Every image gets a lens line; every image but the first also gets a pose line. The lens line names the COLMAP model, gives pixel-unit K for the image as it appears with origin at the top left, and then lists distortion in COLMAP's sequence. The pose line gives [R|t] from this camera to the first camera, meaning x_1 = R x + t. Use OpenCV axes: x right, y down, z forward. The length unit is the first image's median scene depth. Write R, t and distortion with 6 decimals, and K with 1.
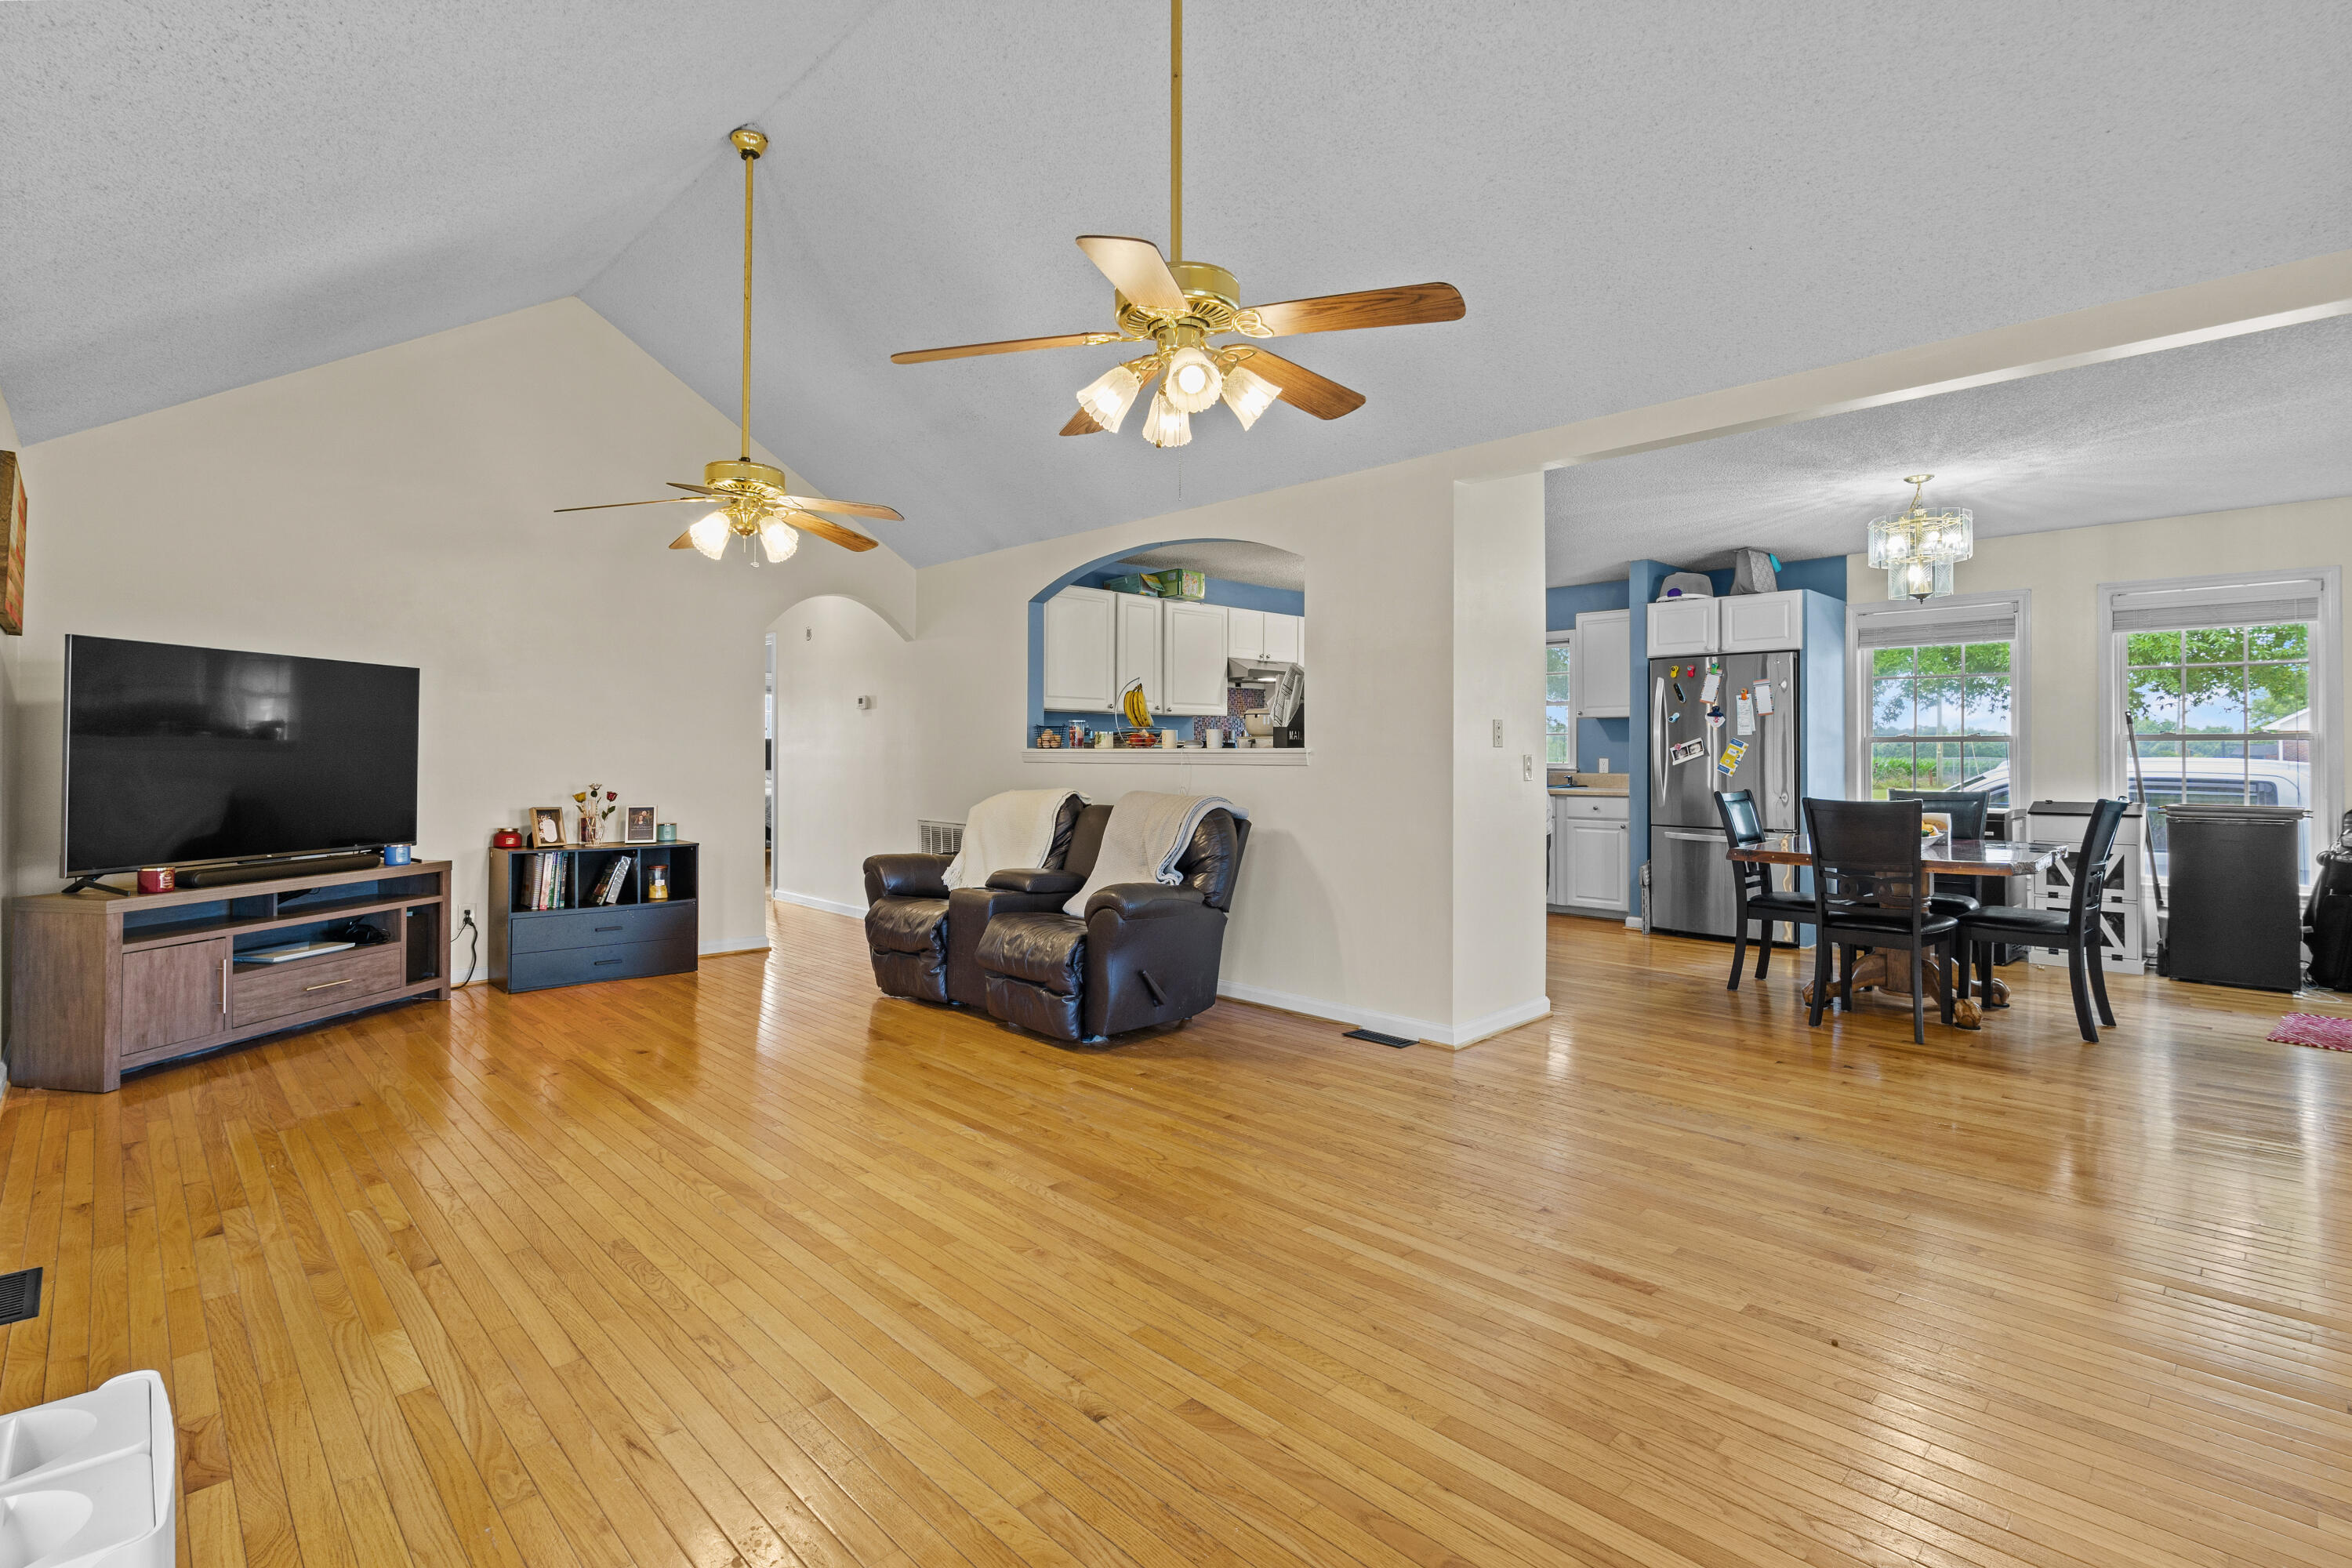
lens RADIAL K [[1102.3, 0, 1176.1], [0, 1102.3, 739.9], [0, 0, 1]] dist [-0.002442, -0.000130]
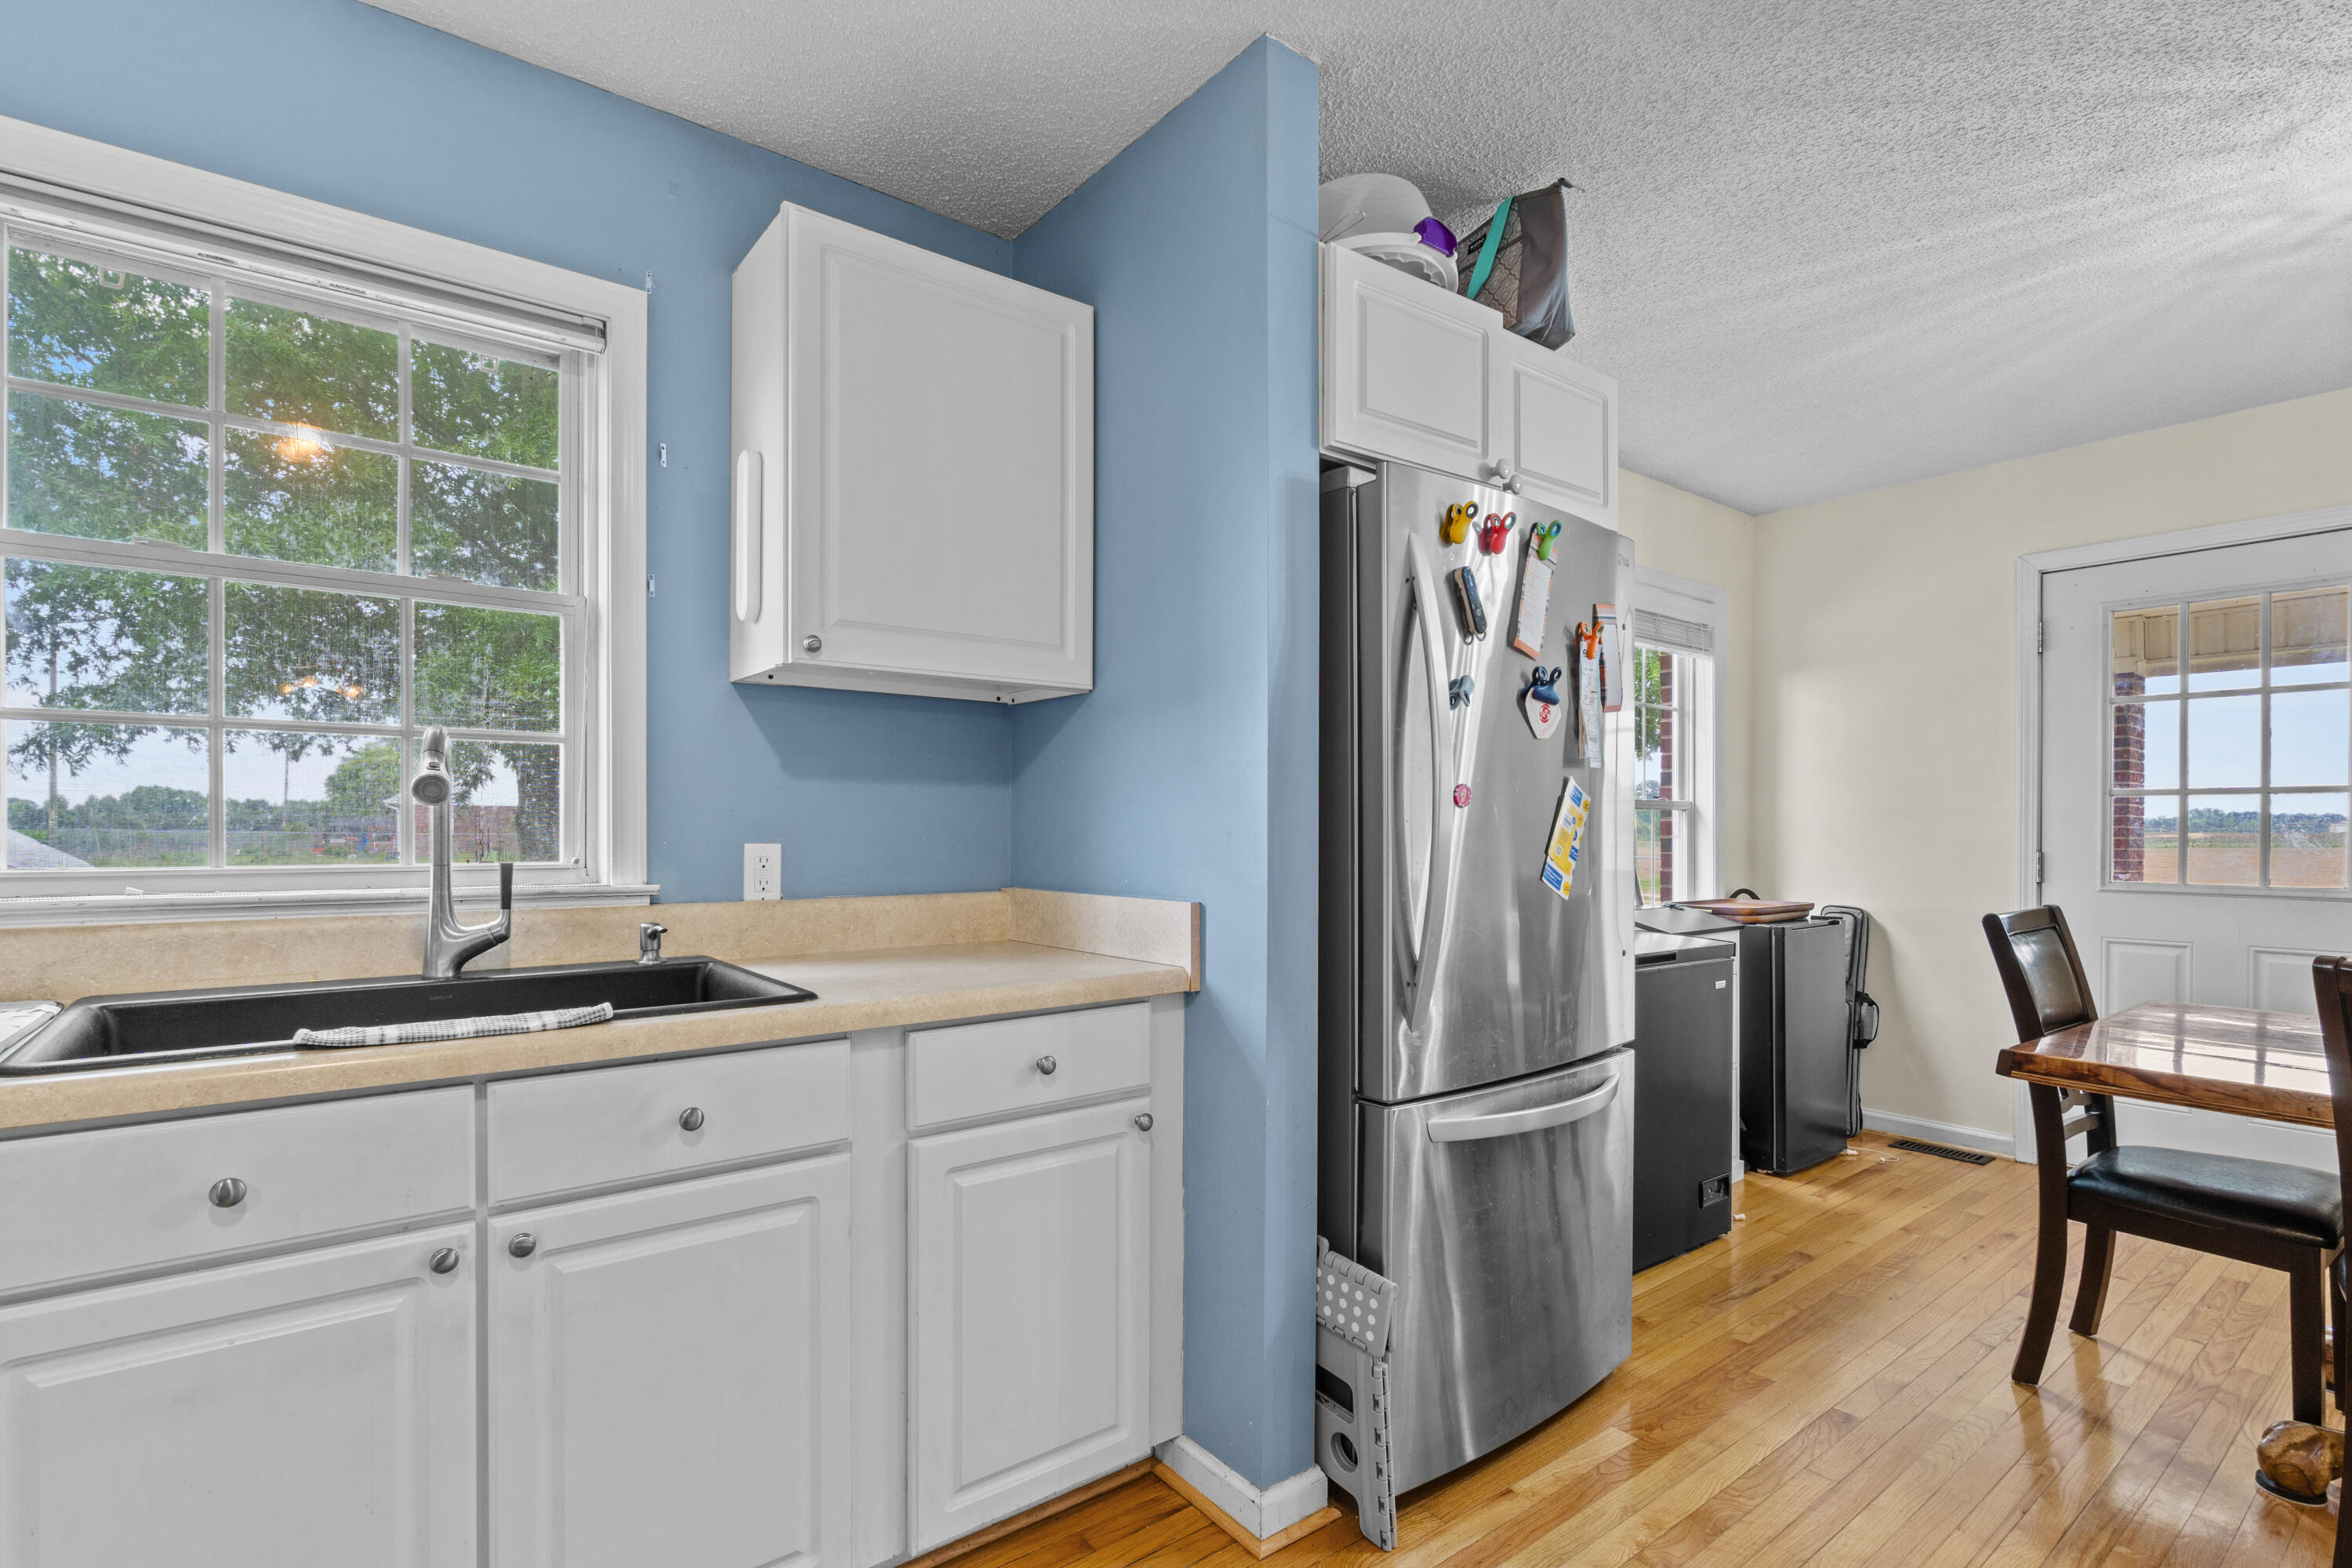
lens RADIAL K [[1113.1, 0, 1140.2], [0, 1113.1, 827.6], [0, 0, 1]] dist [-0.002859, -0.000365]
pose [[0.129503, 0.000521, 0.991579, 0.176726], [-0.015514, 0.999879, 0.001501, 0.014239], [-0.991458, -0.015578, 0.129495, 1.060264]]
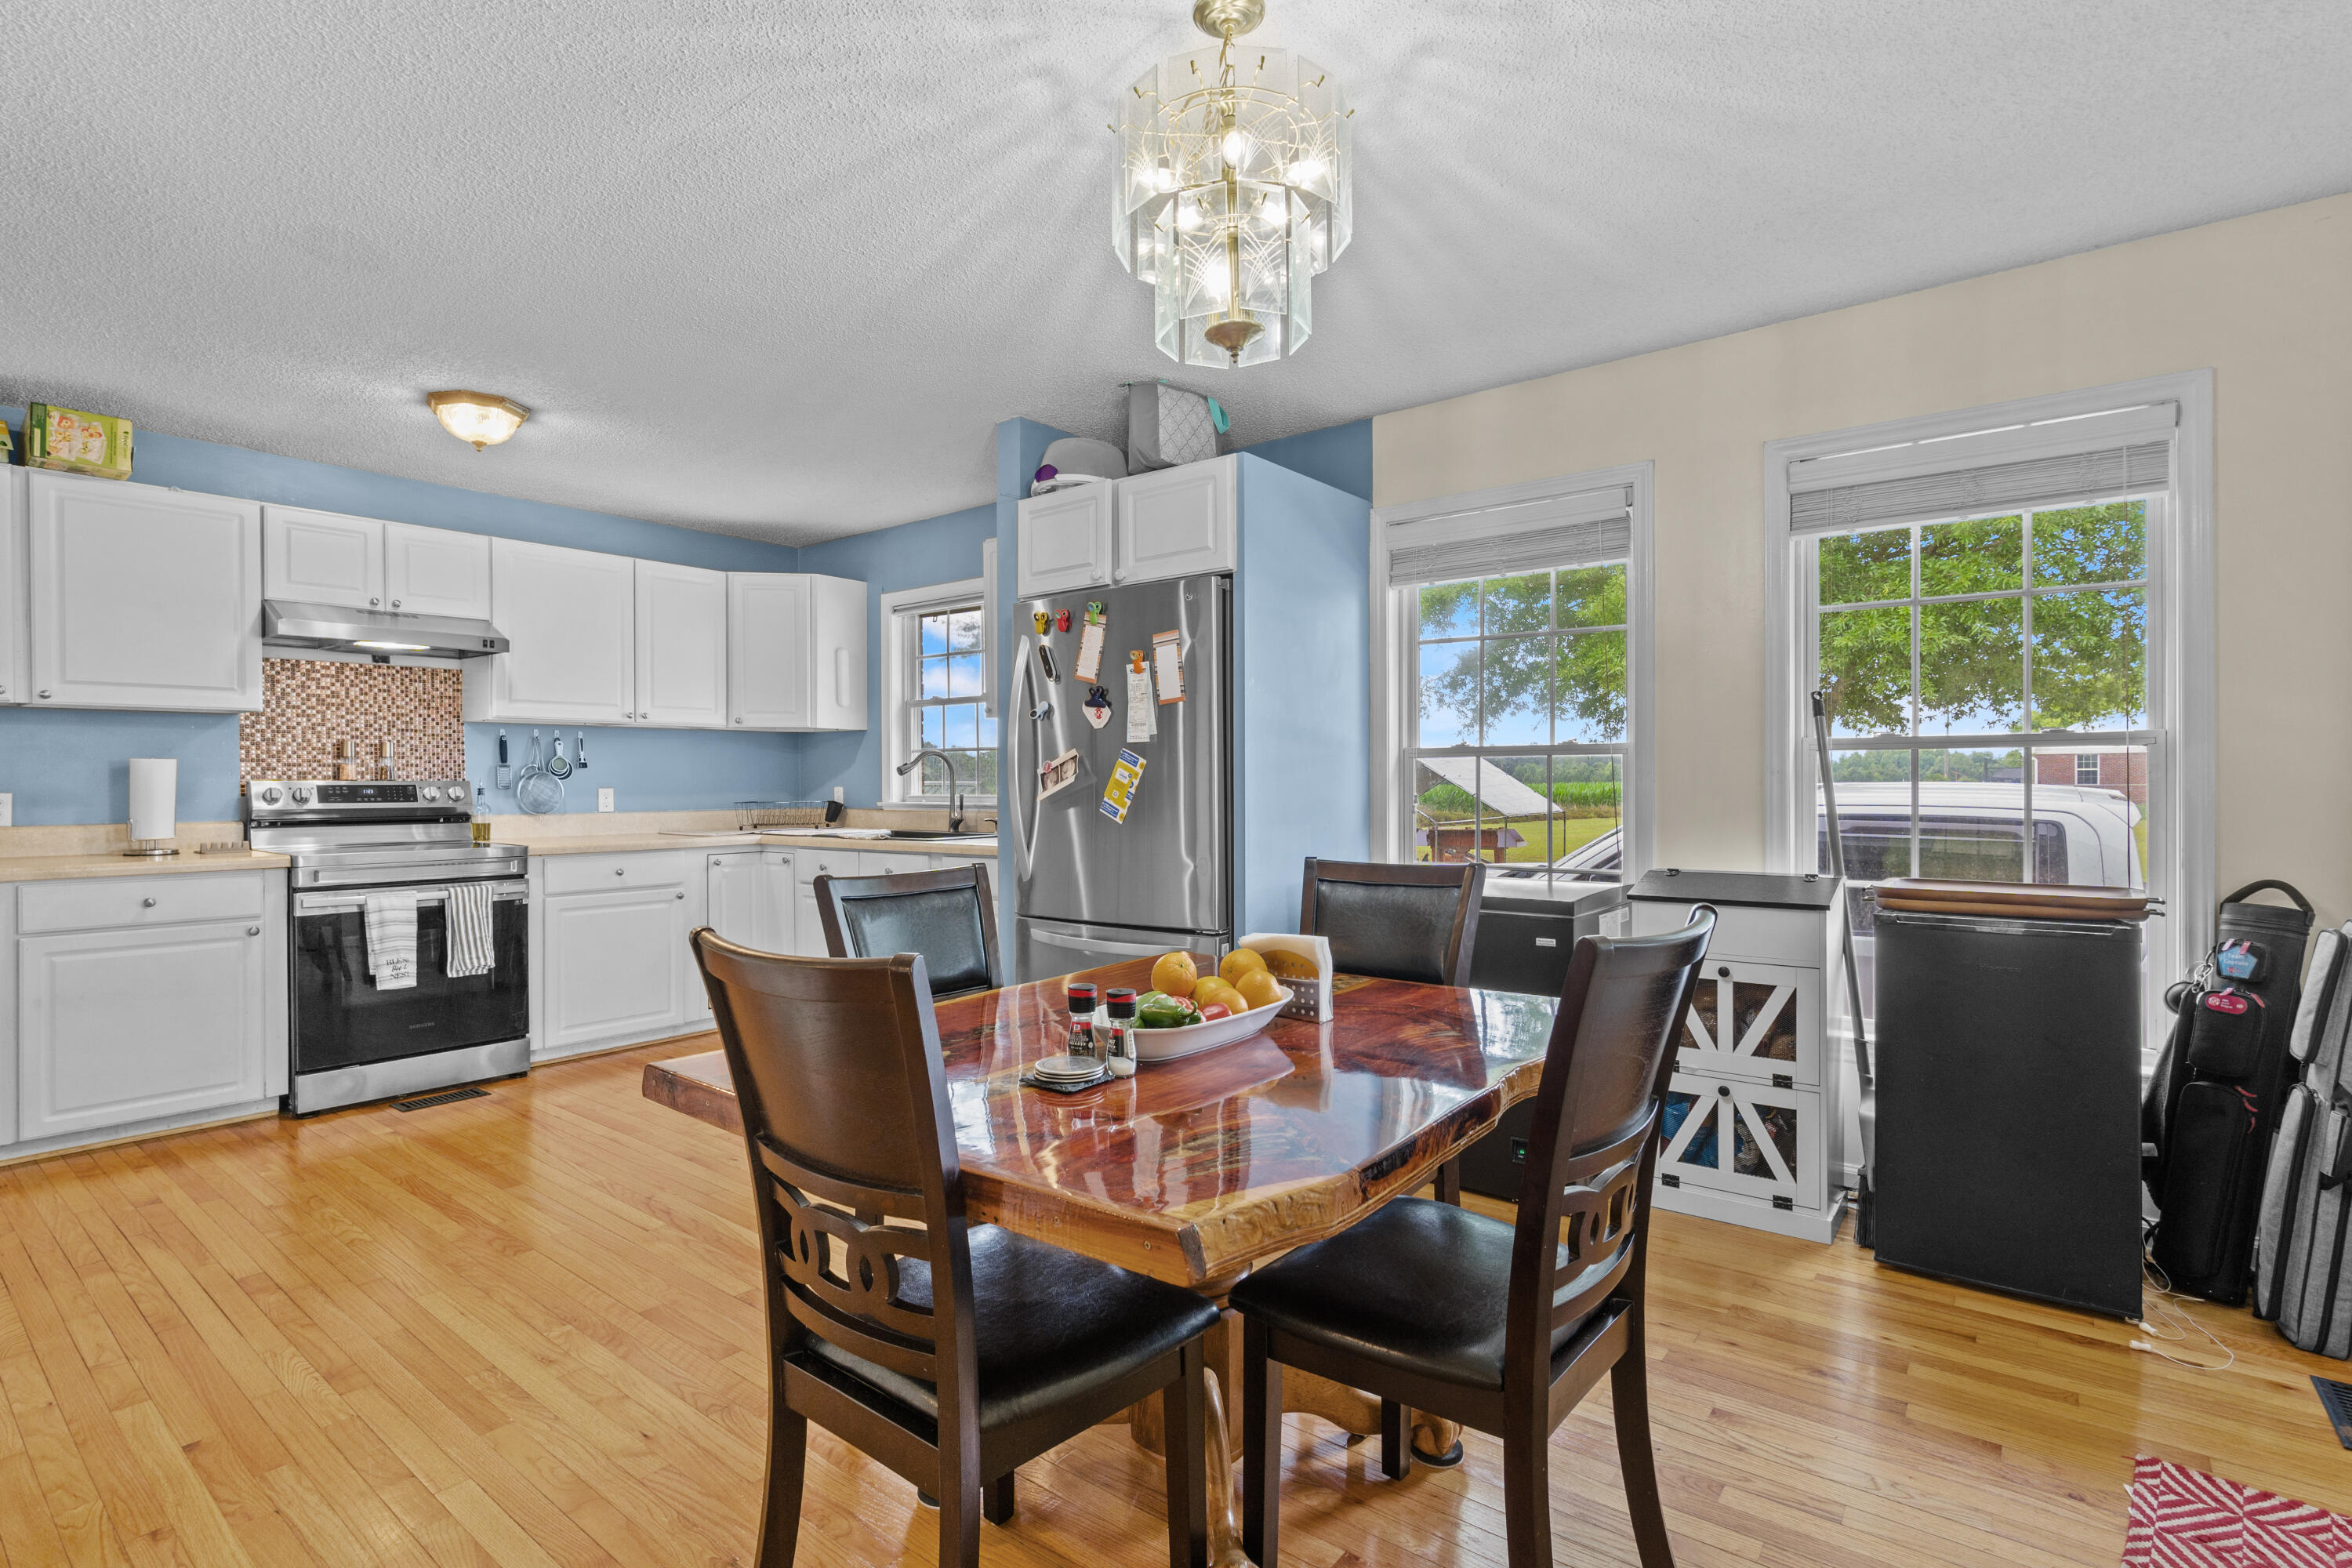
lens RADIAL K [[1114.3, 0, 1158.9], [0, 1114.3, 781.1], [0, 0, 1]] dist [-0.007954, -0.000365]
pose [[0.992769, -0.004948, 0.119942, 0.453834], [0.003486, 0.999917, 0.012400, 0.007309], [-0.119993, -0.011892, 0.992704, 0.476707]]
